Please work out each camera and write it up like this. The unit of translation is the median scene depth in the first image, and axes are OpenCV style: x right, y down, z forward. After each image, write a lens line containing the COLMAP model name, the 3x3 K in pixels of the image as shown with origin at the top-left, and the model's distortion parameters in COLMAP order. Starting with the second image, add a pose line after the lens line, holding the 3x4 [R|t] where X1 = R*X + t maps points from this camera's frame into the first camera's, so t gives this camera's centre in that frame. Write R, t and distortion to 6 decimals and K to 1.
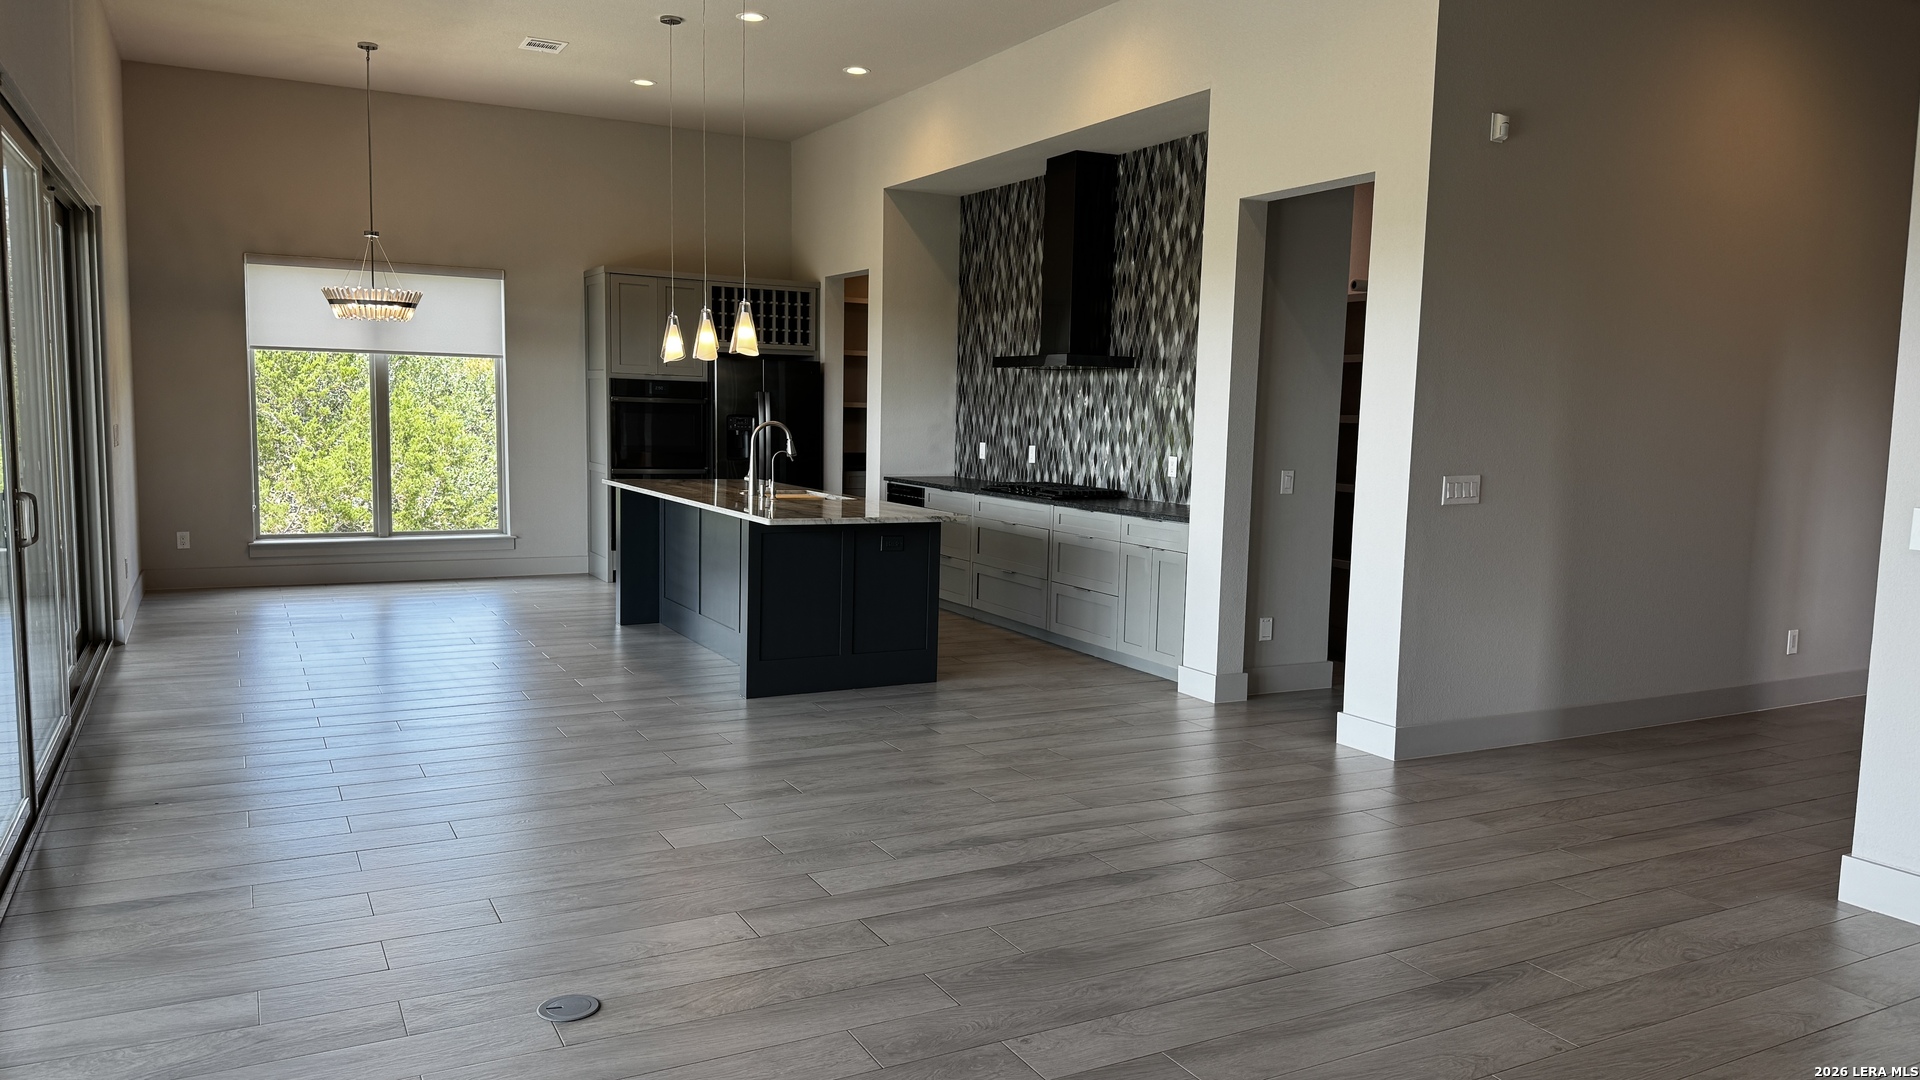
lens RADIAL K [[1349.6, 0, 960.0], [0, 1349.6, 540.0], [0, 0, 1]] dist [0.175563, -0.238325]
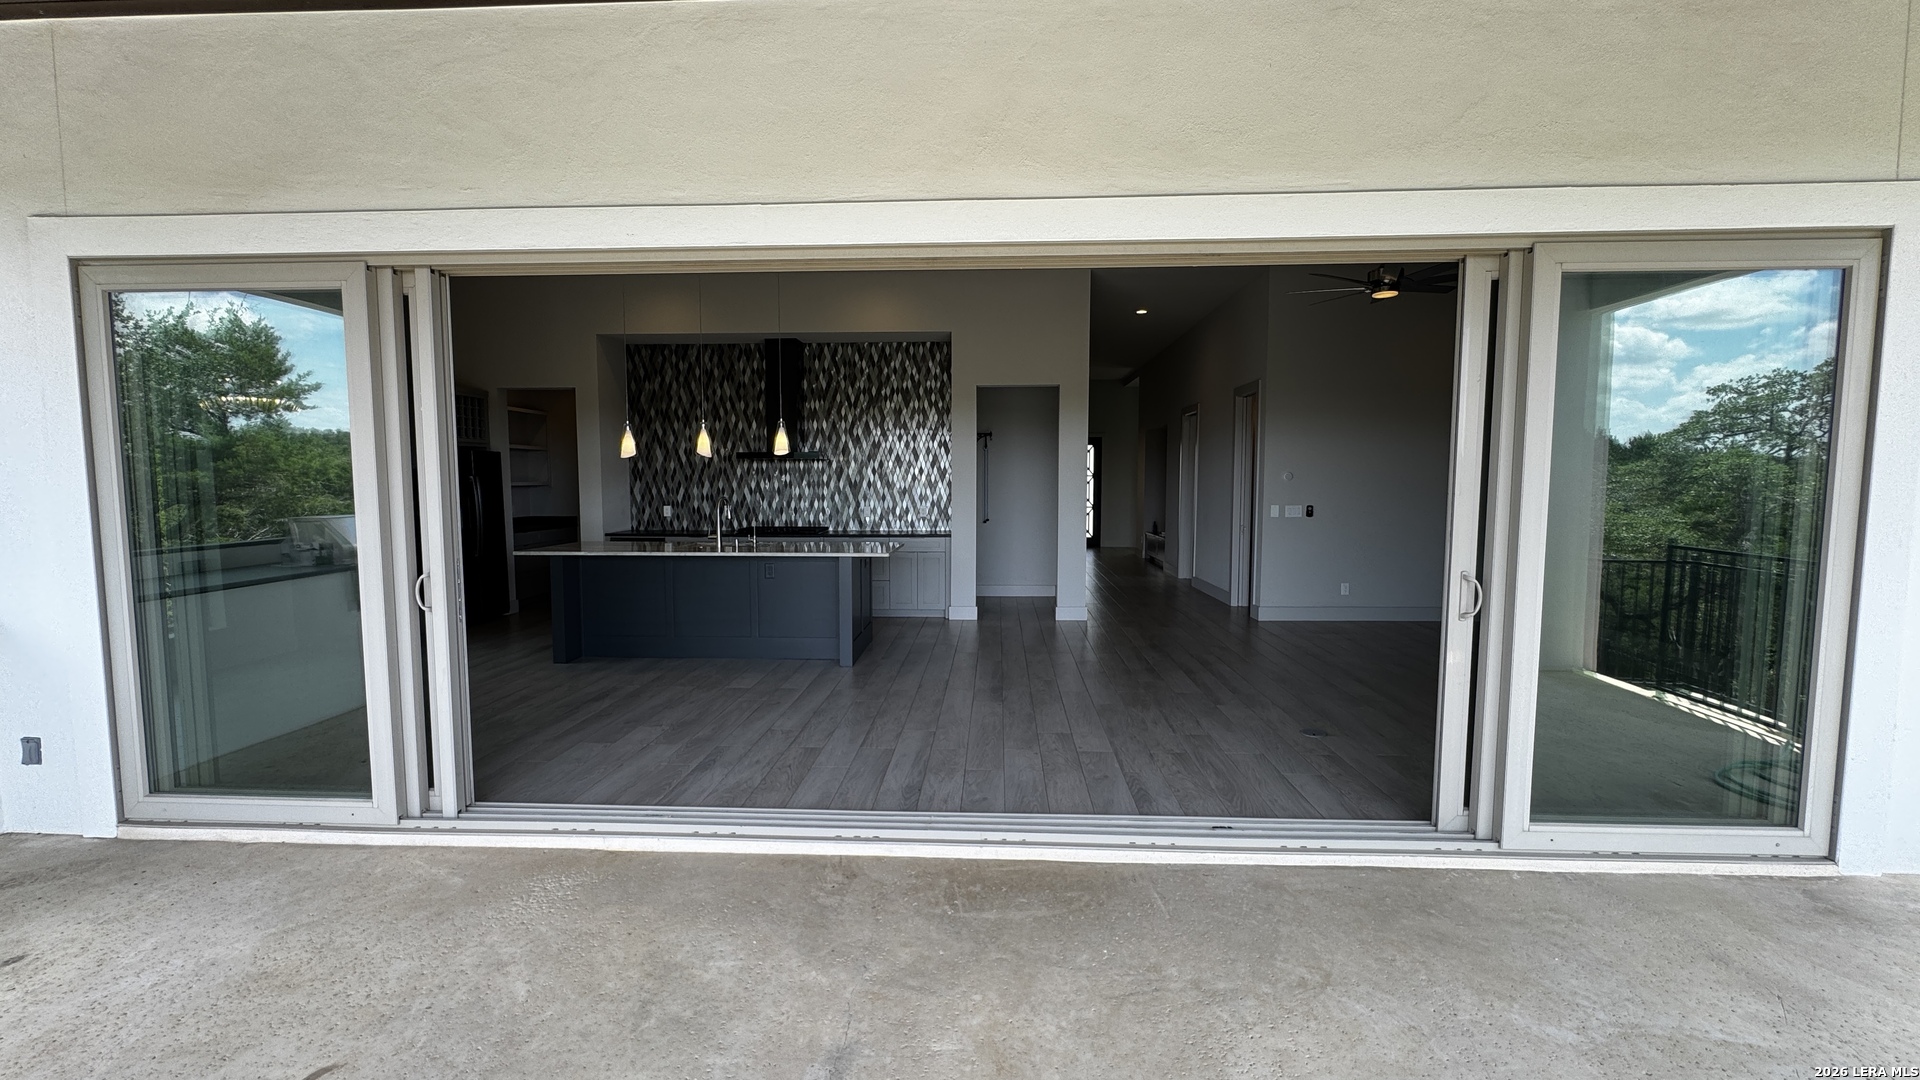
lens RADIAL K [[776.3, 0, 960.0], [0, 776.3, 540.0], [0, 0, 1]] dist [0.000551, -0.000063]
pose [[0.513511, -0.093396, 0.852985, -0.646077], [0.098388, 0.993912, 0.049596, -0.050311], [-0.852423, 0.058455, 0.519574, 0.290848]]
